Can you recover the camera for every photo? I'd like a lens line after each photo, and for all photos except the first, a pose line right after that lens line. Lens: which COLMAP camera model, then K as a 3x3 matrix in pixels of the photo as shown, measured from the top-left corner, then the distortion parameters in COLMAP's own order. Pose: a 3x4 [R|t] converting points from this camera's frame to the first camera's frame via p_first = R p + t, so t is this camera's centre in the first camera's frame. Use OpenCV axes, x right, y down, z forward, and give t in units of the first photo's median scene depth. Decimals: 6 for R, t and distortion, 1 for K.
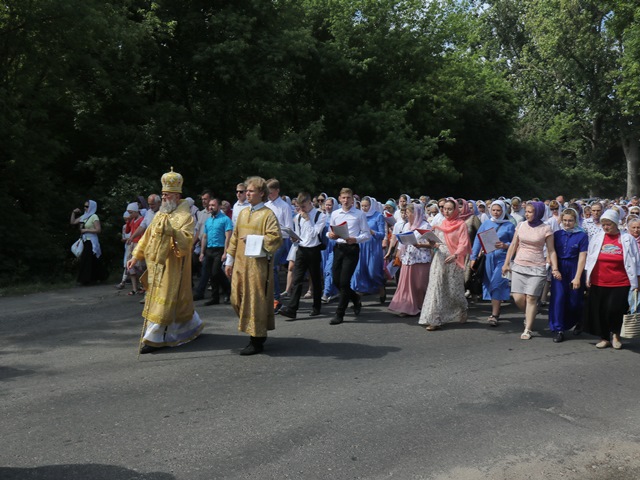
lens RADIAL K [[517.7, 0, 322.6], [0, 517.7, 243.2], [0, 0, 1]] dist [-0.034100, 0.024861]
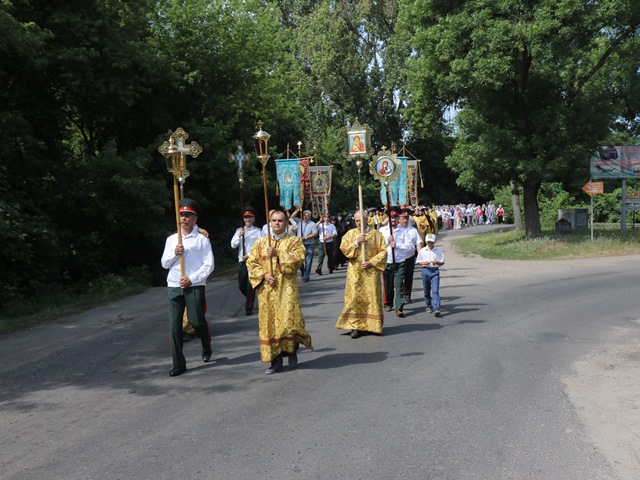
lens RADIAL K [[567.7, 0, 321.4], [0, 567.7, 239.5], [0, 0, 1]] dist [-0.007357, 0.025844]
pose [[0.904598, -0.046128, 0.423762, -0.158479], [0.062092, 0.997783, -0.023933, -0.001223], [-0.421718, 0.047962, 0.905458, -0.054914]]
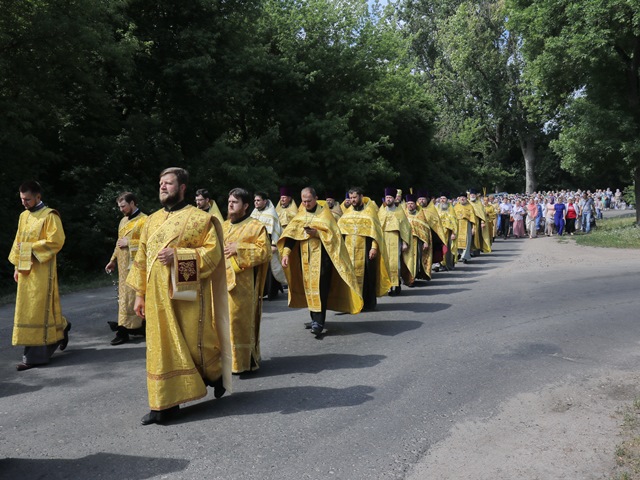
lens RADIAL K [[483.9, 0, 316.0], [0, 483.9, 246.0], [0, 0, 1]] dist [-0.068802, 0.028735]
pose [[0.991584, -0.036723, 0.124148, -0.048510], [0.035165, 0.999273, 0.014722, -0.000440], [-0.124599, -0.010233, 0.992154, -0.023851]]
